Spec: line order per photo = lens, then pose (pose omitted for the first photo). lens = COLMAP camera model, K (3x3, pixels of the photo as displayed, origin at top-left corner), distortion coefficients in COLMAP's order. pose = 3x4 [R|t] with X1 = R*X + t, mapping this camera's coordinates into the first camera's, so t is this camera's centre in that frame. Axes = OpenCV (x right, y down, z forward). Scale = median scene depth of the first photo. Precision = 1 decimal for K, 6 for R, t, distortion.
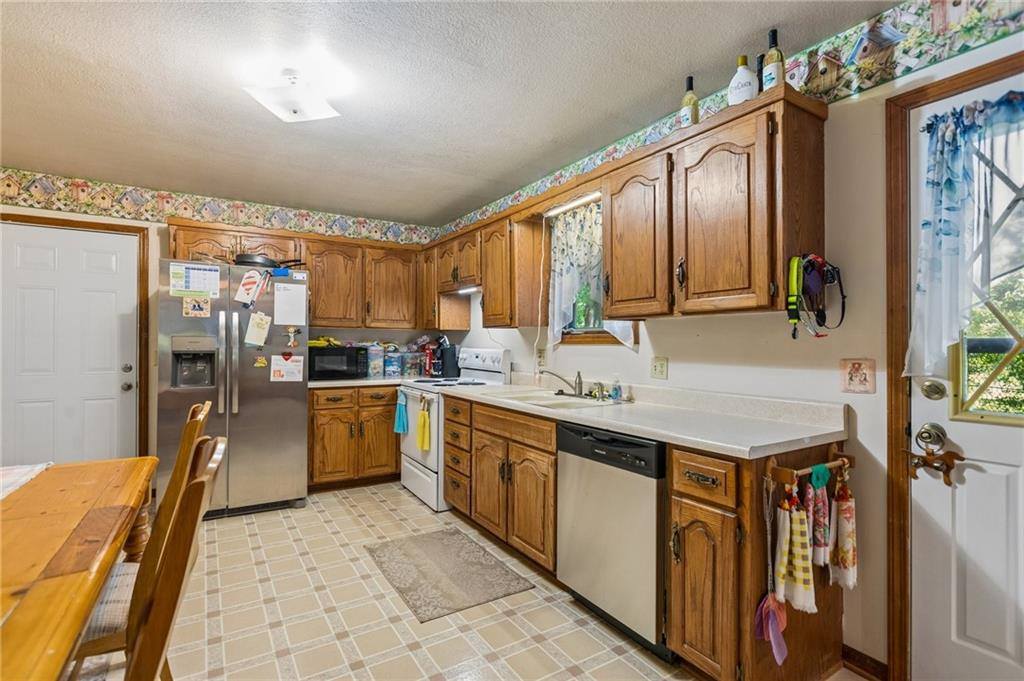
lens RADIAL K [[484.8, 0, 512.0], [0, 484.8, 340.5], [0, 0, 1]] dist [-0.009469, -0.000548]
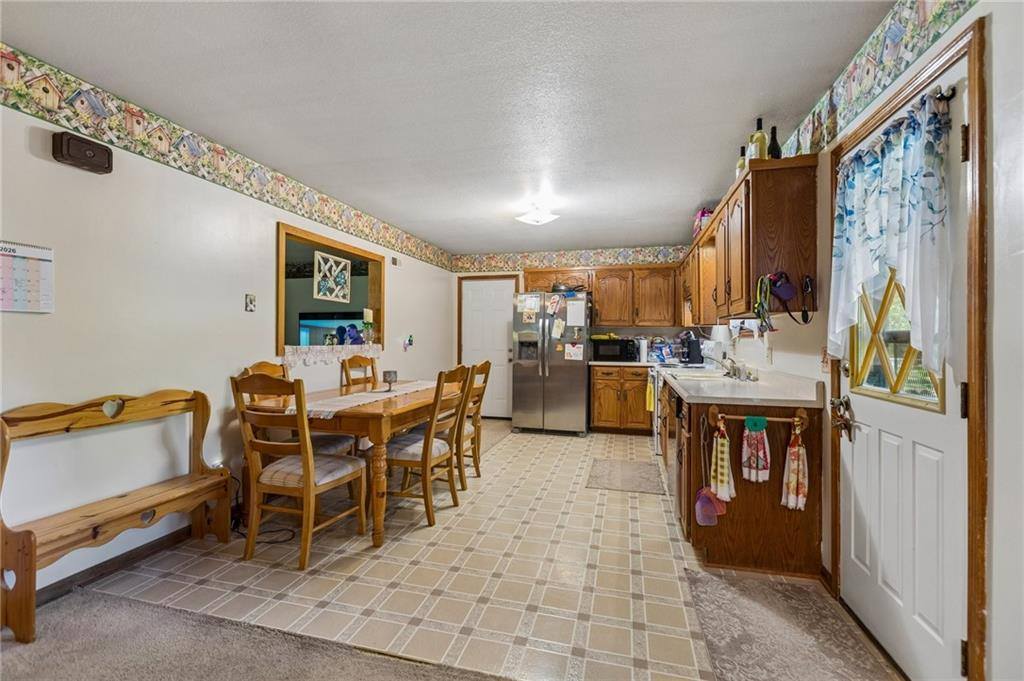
lens RADIAL K [[467.6, 0, 509.5], [0, 467.6, 334.8], [0, 0, 1]] dist [-0.001017, -0.000034]
pose [[0.682269, -0.004818, -0.731086, 0.535423], [0.002862, 0.999988, -0.003919, 0.003941], [0.731096, 0.000582, 0.682274, -0.250968]]
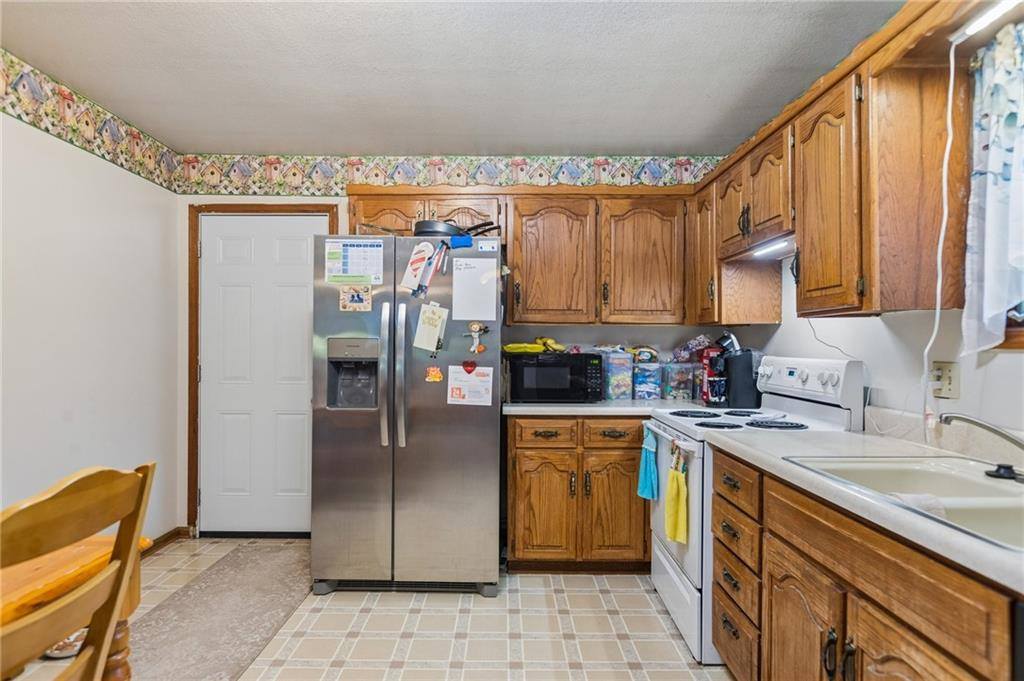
lens RADIAL K [[588.2, 0, 506.3], [0, 588.2, 348.8], [0, 0, 1]] dist [-0.003039, -0.000232]
pose [[0.843263, 0.001489, -0.537499, 0.012378], [0.002518, 0.999974, 0.006721, 0.001795], [0.537495, -0.007021, 0.843238, 0.325861]]
